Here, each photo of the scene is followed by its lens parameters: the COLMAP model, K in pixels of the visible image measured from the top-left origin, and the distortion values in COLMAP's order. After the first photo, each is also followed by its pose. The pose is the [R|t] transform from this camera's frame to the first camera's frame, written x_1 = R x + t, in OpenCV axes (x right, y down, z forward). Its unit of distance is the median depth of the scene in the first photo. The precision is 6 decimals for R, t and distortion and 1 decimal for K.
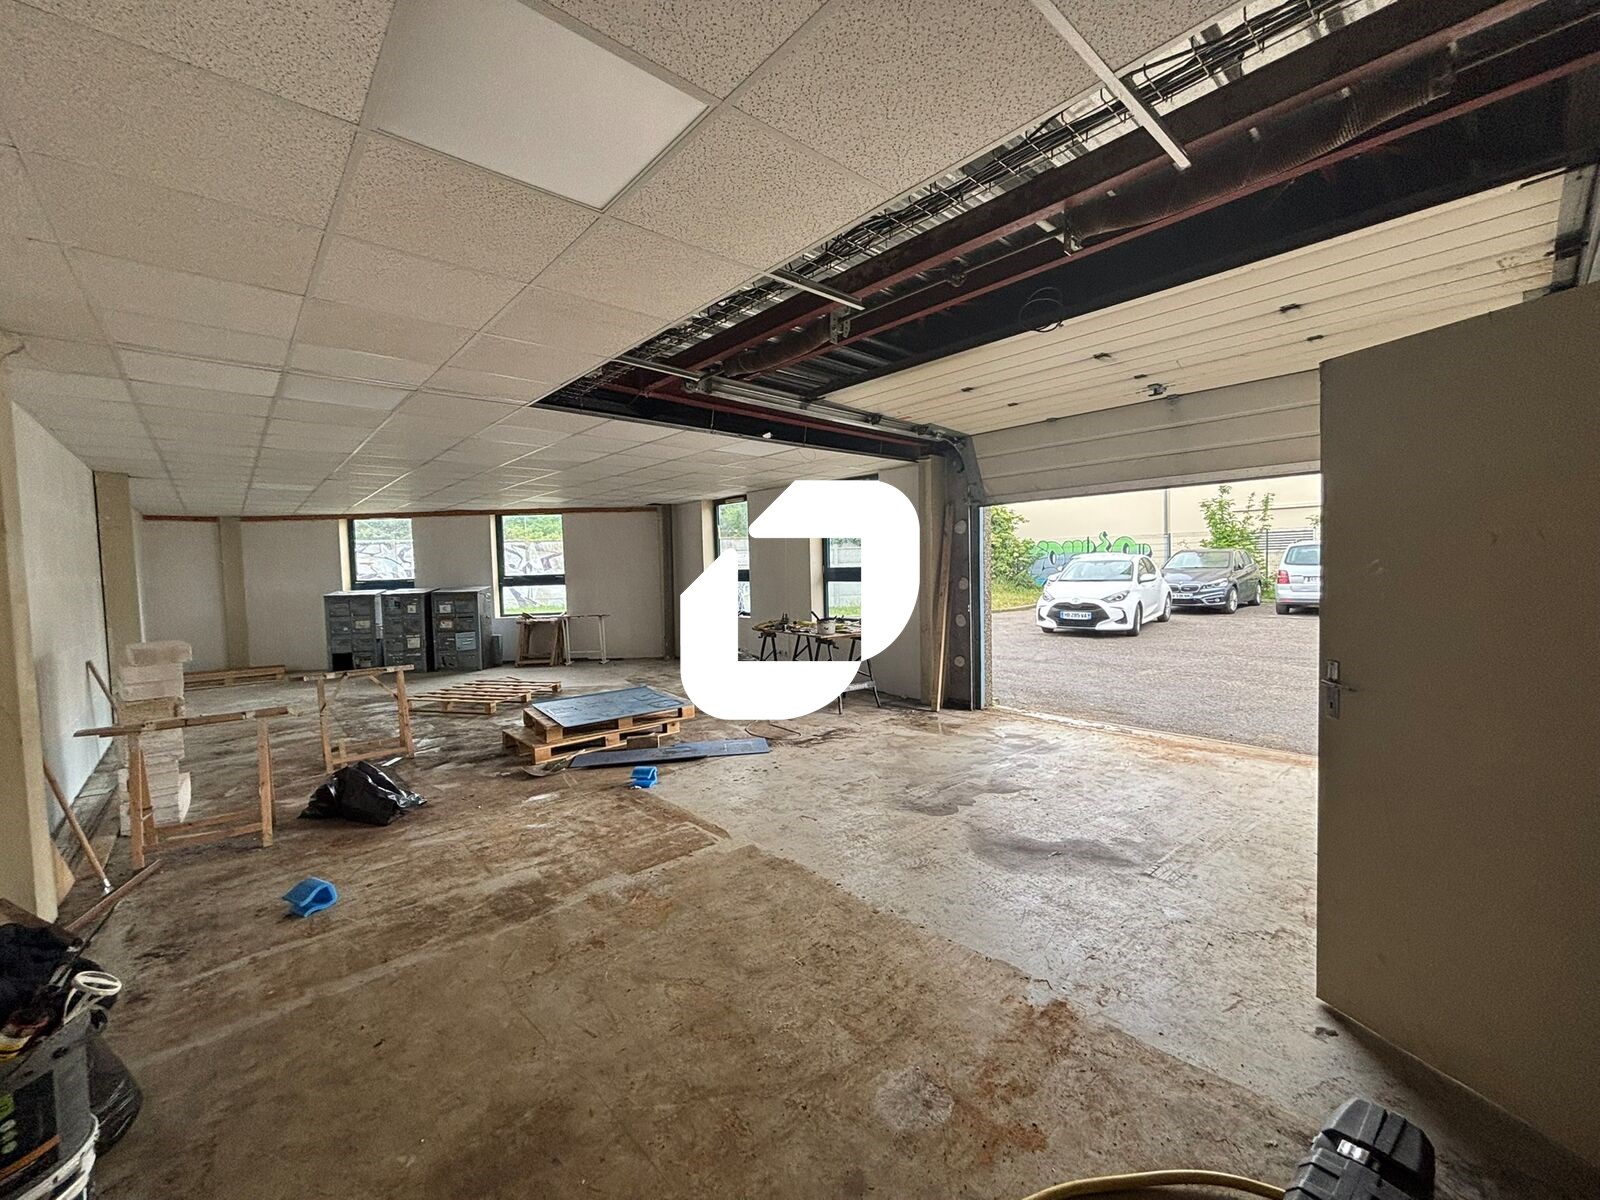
lens RADIAL K [[639.7, 0, 794.6], [0, 639.7, 592.5], [0, 0, 1]] dist [0.002744, -0.000166]
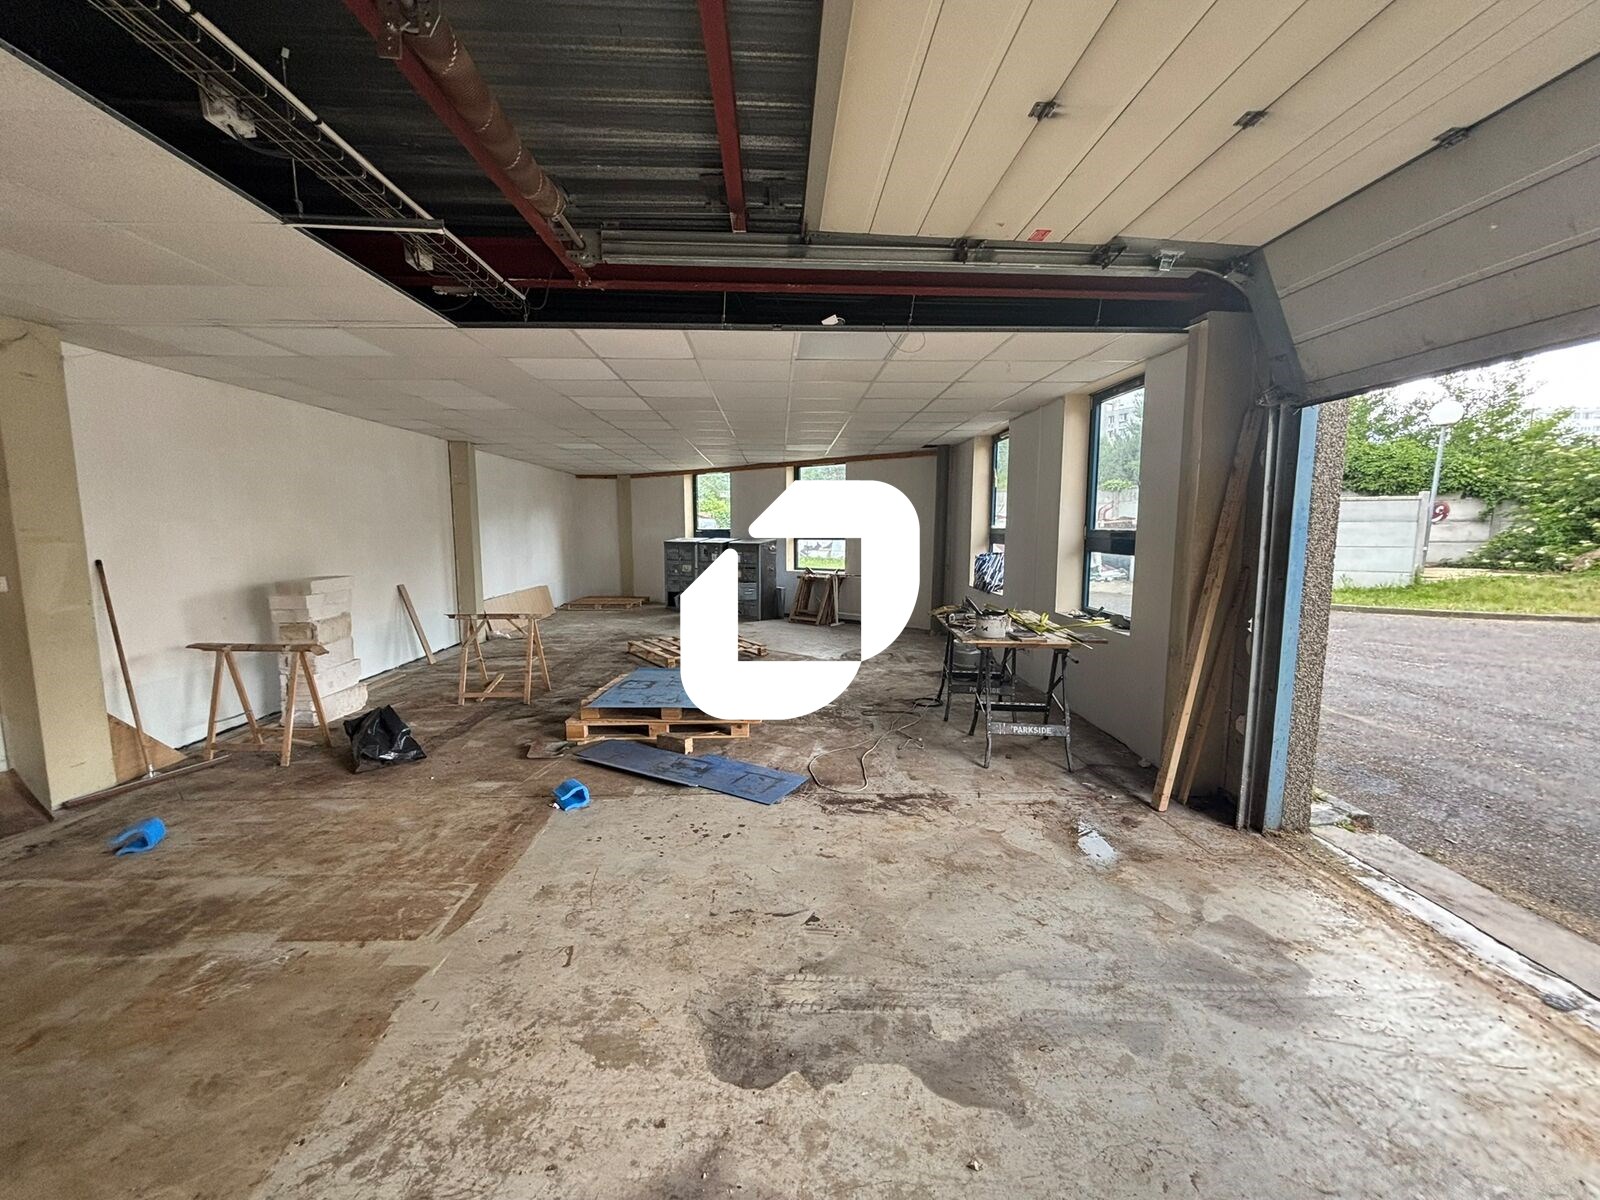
lens RADIAL K [[643.5, 0, 796.8], [0, 643.5, 595.5], [0, 0, 1]] dist [0.001342, -0.000207]
pose [[0.767887, 0.094956, -0.633508, 0.410097], [-0.045792, 0.994559, 0.093569, -0.035739], [0.638947, -0.042841, 0.768057, 0.530948]]
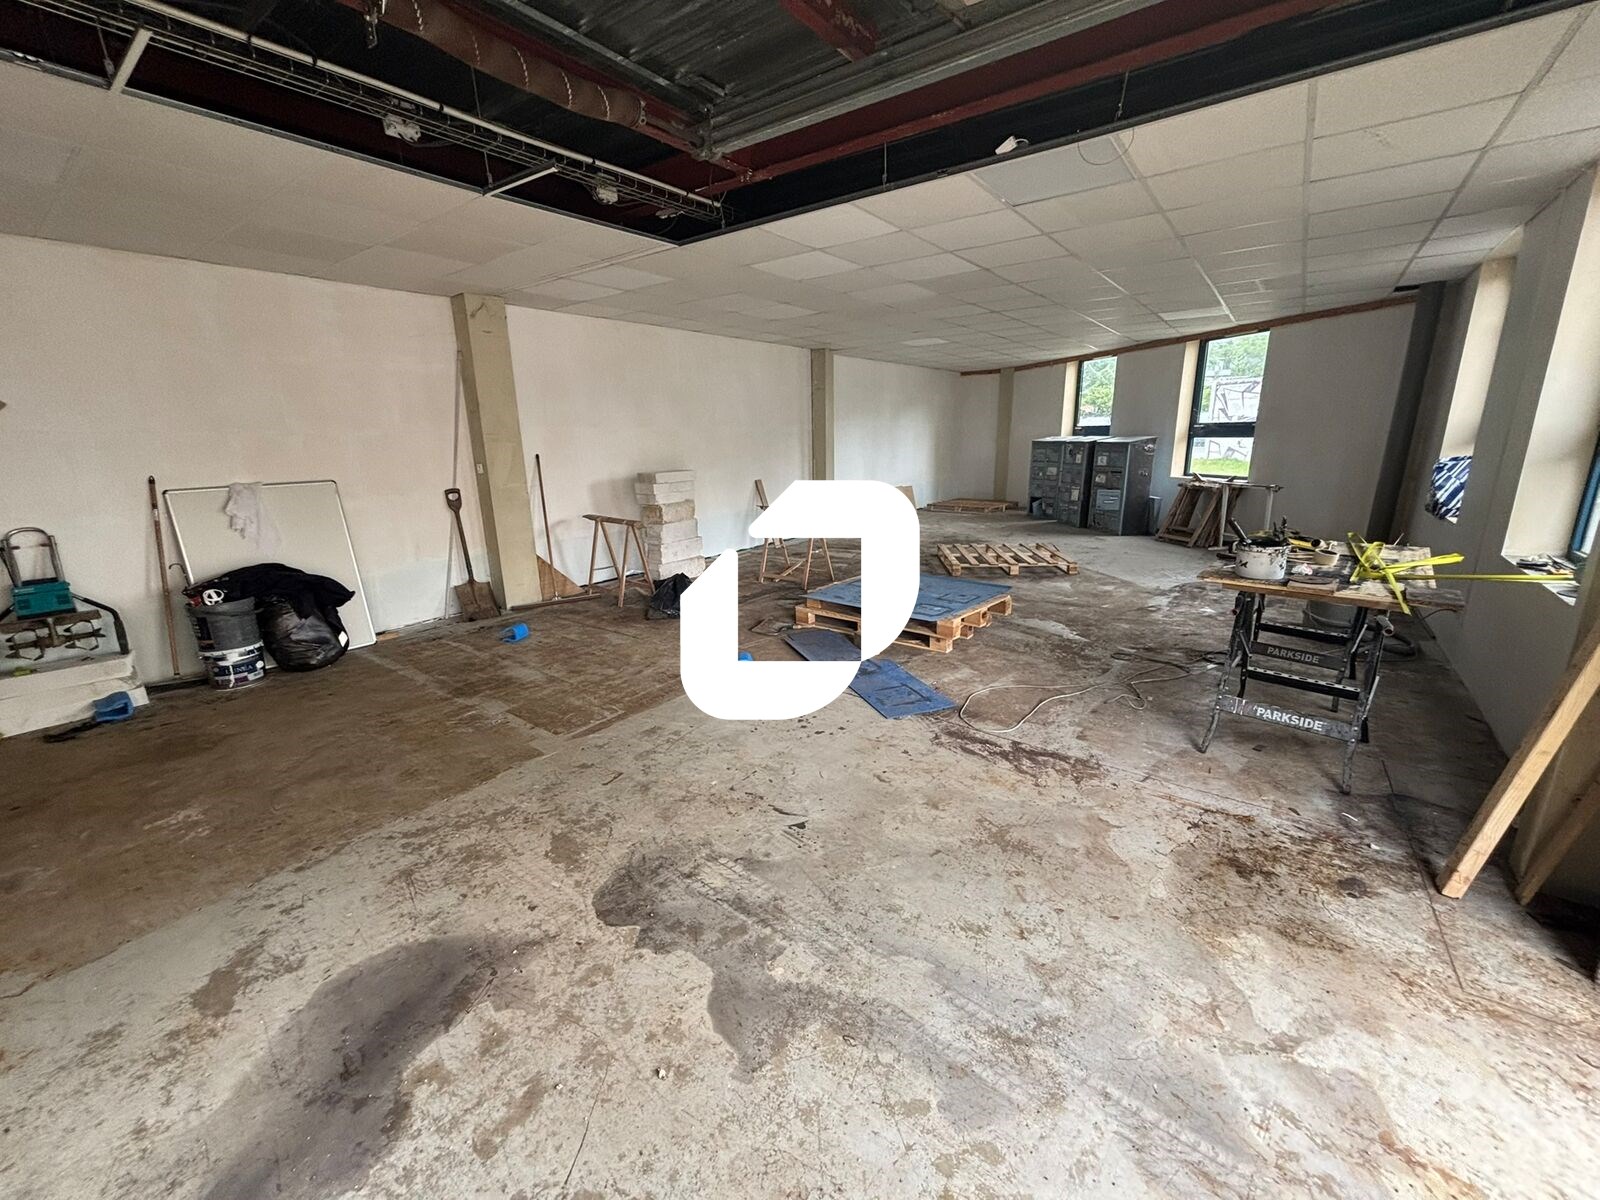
lens RADIAL K [[643.5, 0, 796.8], [0, 643.5, 595.5], [0, 0, 1]] dist [0.001342, -0.000207]
pose [[0.201438, 0.264378, -0.943147, 0.549467], [-0.024769, 0.963952, 0.264920, -0.042986], [0.979188, -0.030004, 0.200725, 0.819882]]
